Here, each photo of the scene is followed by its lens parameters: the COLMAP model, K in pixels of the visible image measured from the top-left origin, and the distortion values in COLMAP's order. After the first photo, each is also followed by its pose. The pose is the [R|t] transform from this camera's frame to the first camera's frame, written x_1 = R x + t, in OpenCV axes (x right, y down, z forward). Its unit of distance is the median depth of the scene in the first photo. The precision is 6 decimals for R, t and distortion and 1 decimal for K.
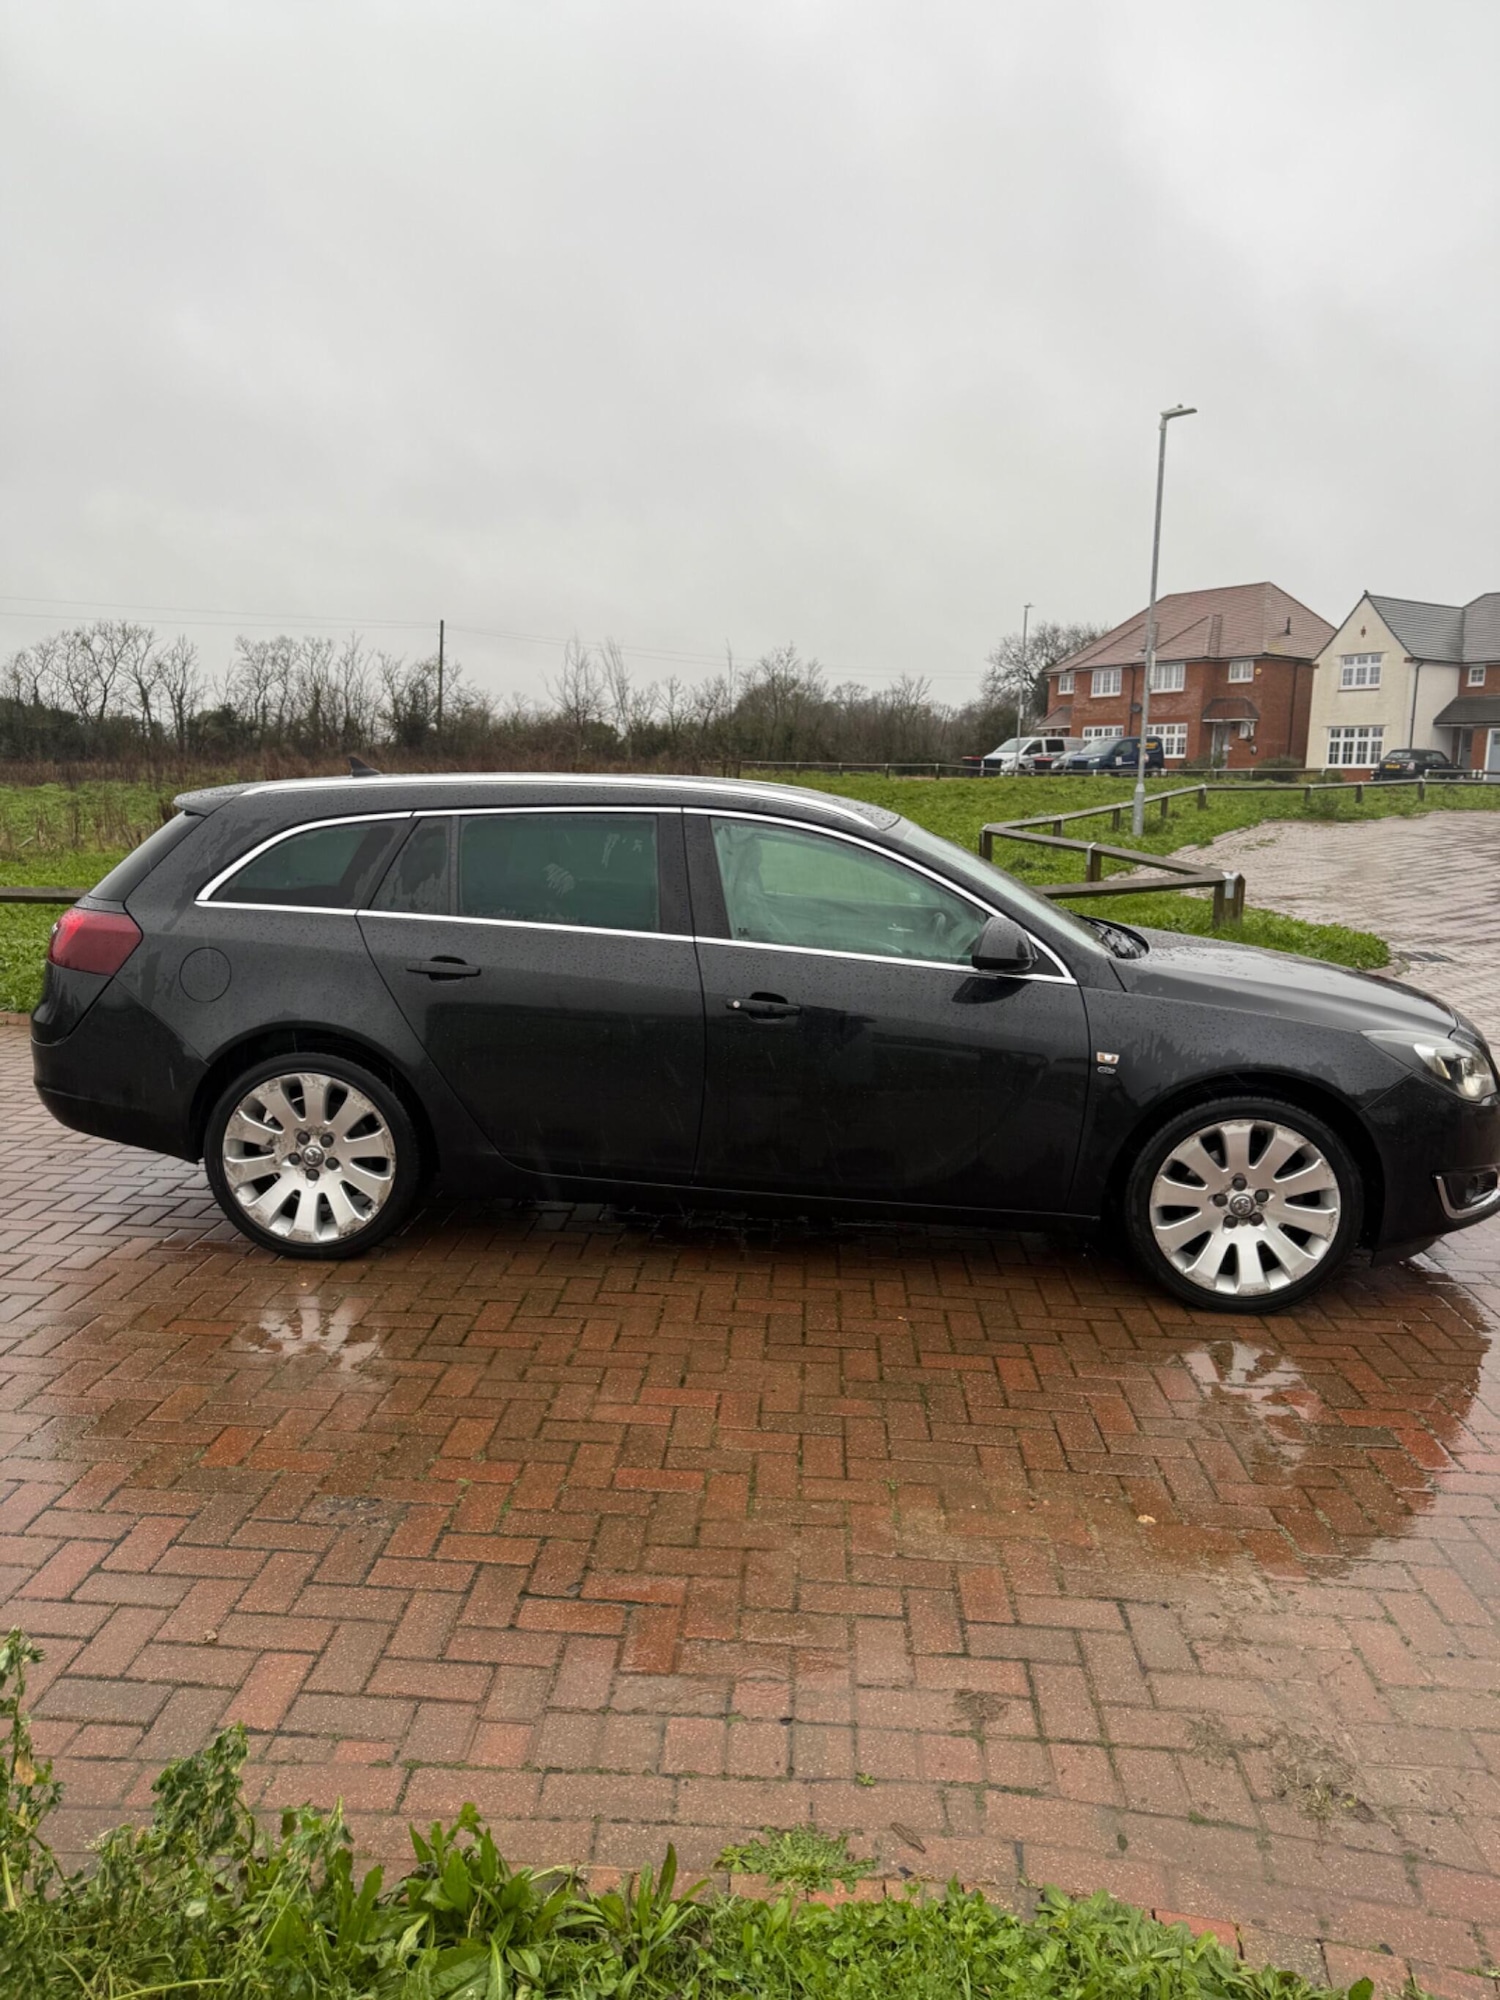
lens RADIAL K [[1396.8, 0, 743.6], [0, 1396.8, 1012.8], [0, 0, 1]] dist [0.168310, -0.345710]
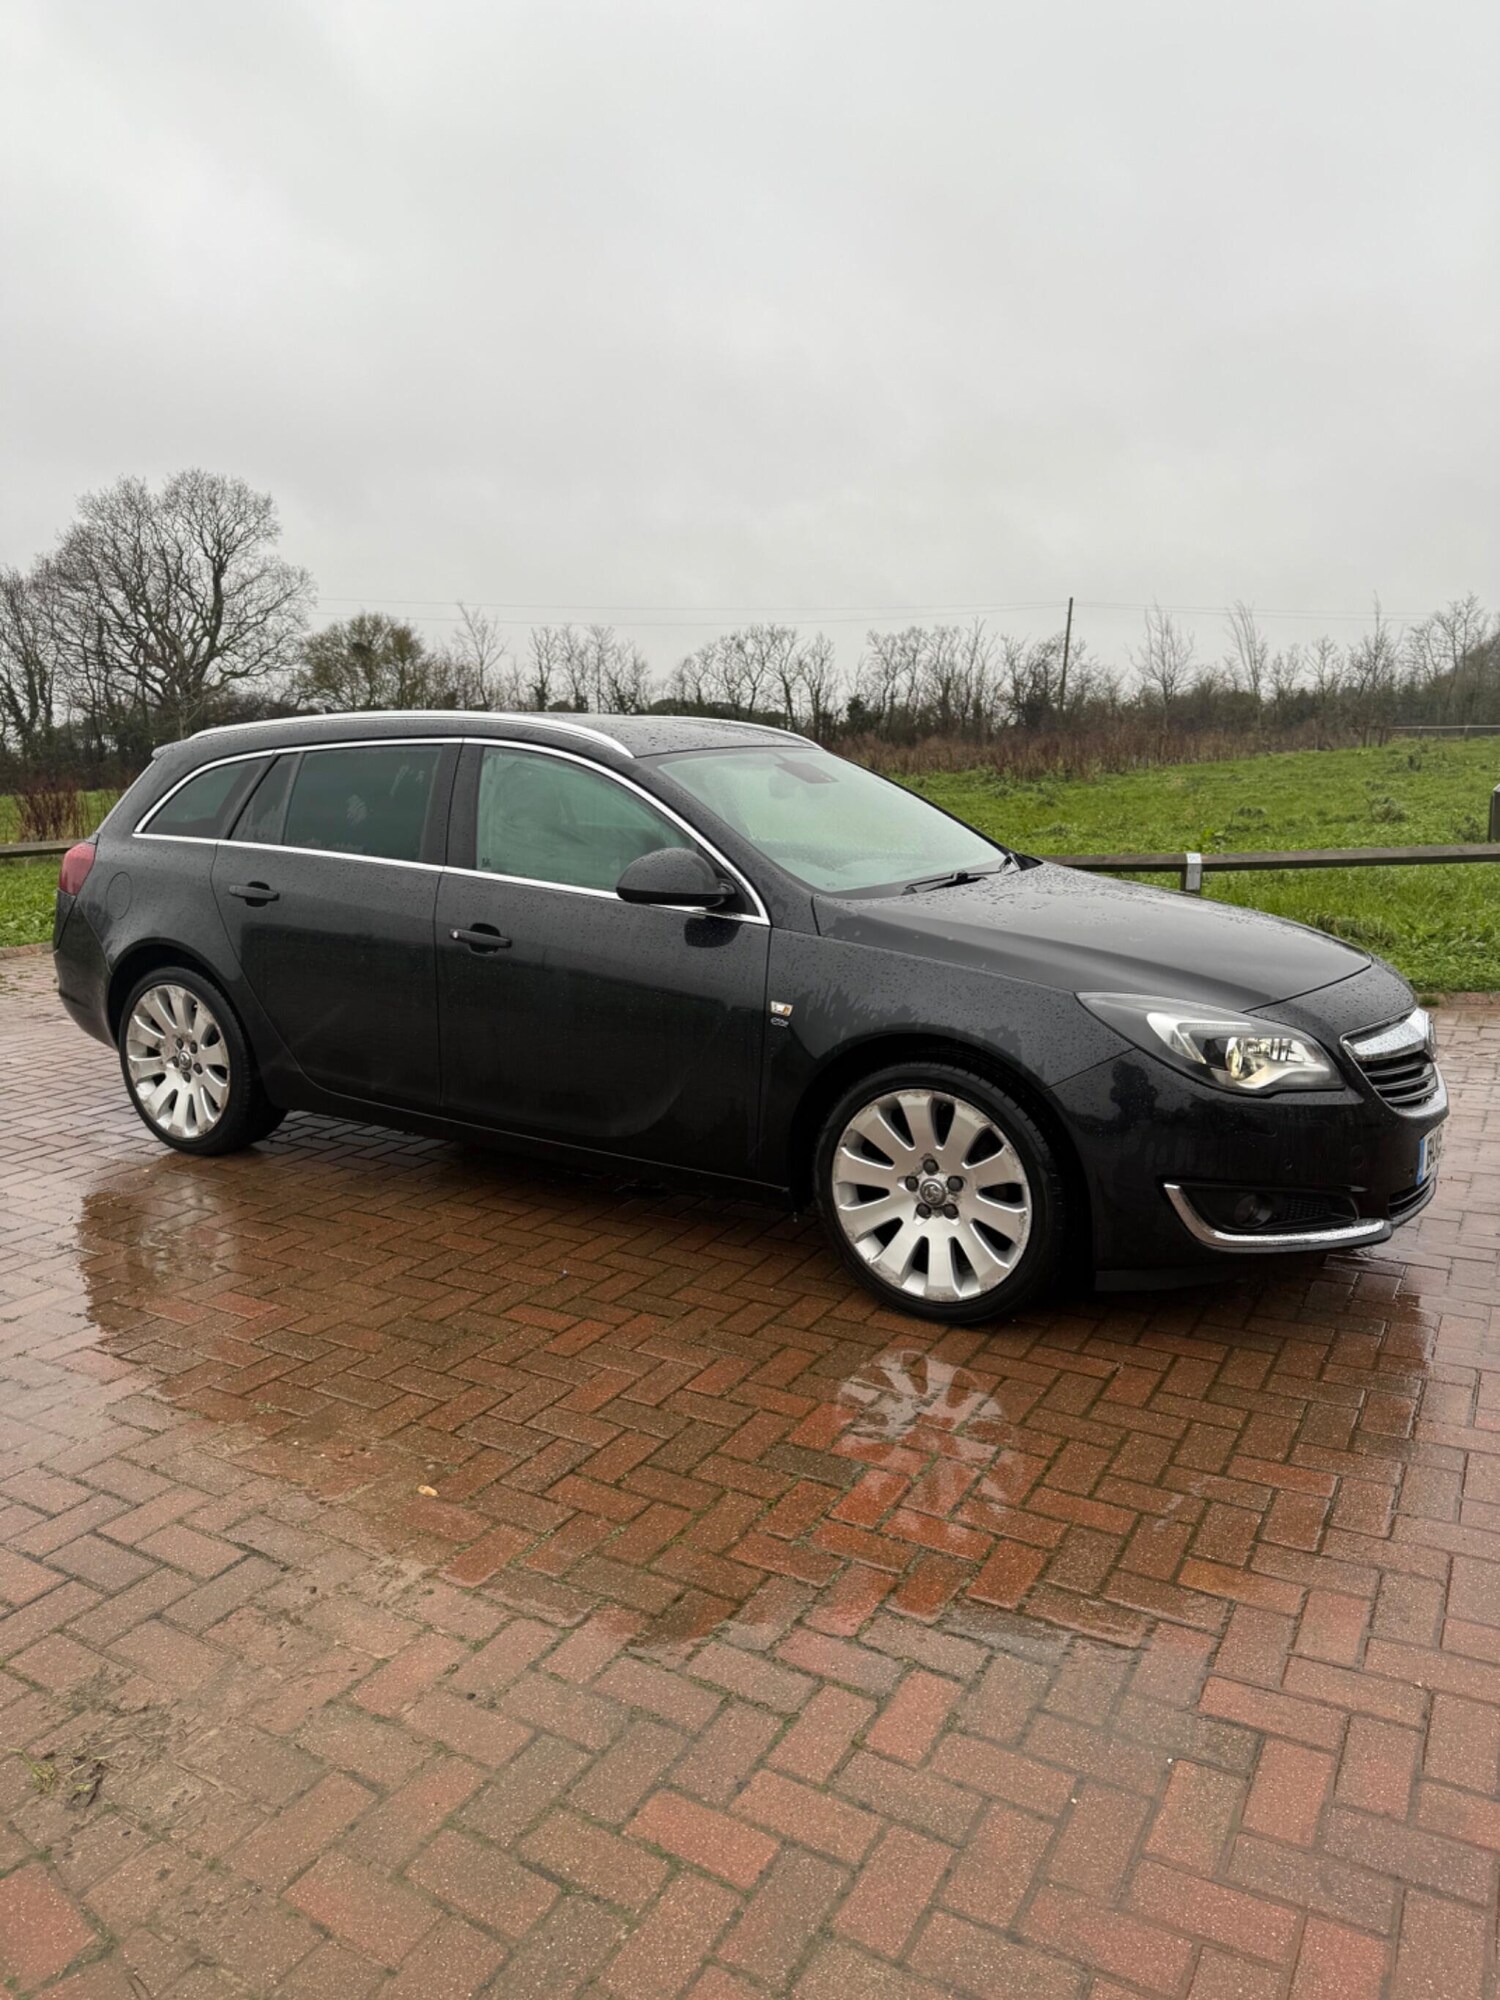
lens RADIAL K [[1396.8, 0, 743.6], [0, 1396.8, 1012.8], [0, 0, 1]] dist [0.168310, -0.345710]
pose [[0.892072, 0.056395, -0.448360, 0.589875], [-0.051665, 0.998404, 0.022787, 0.015087], [0.448930, 0.002837, 0.893562, 0.195068]]
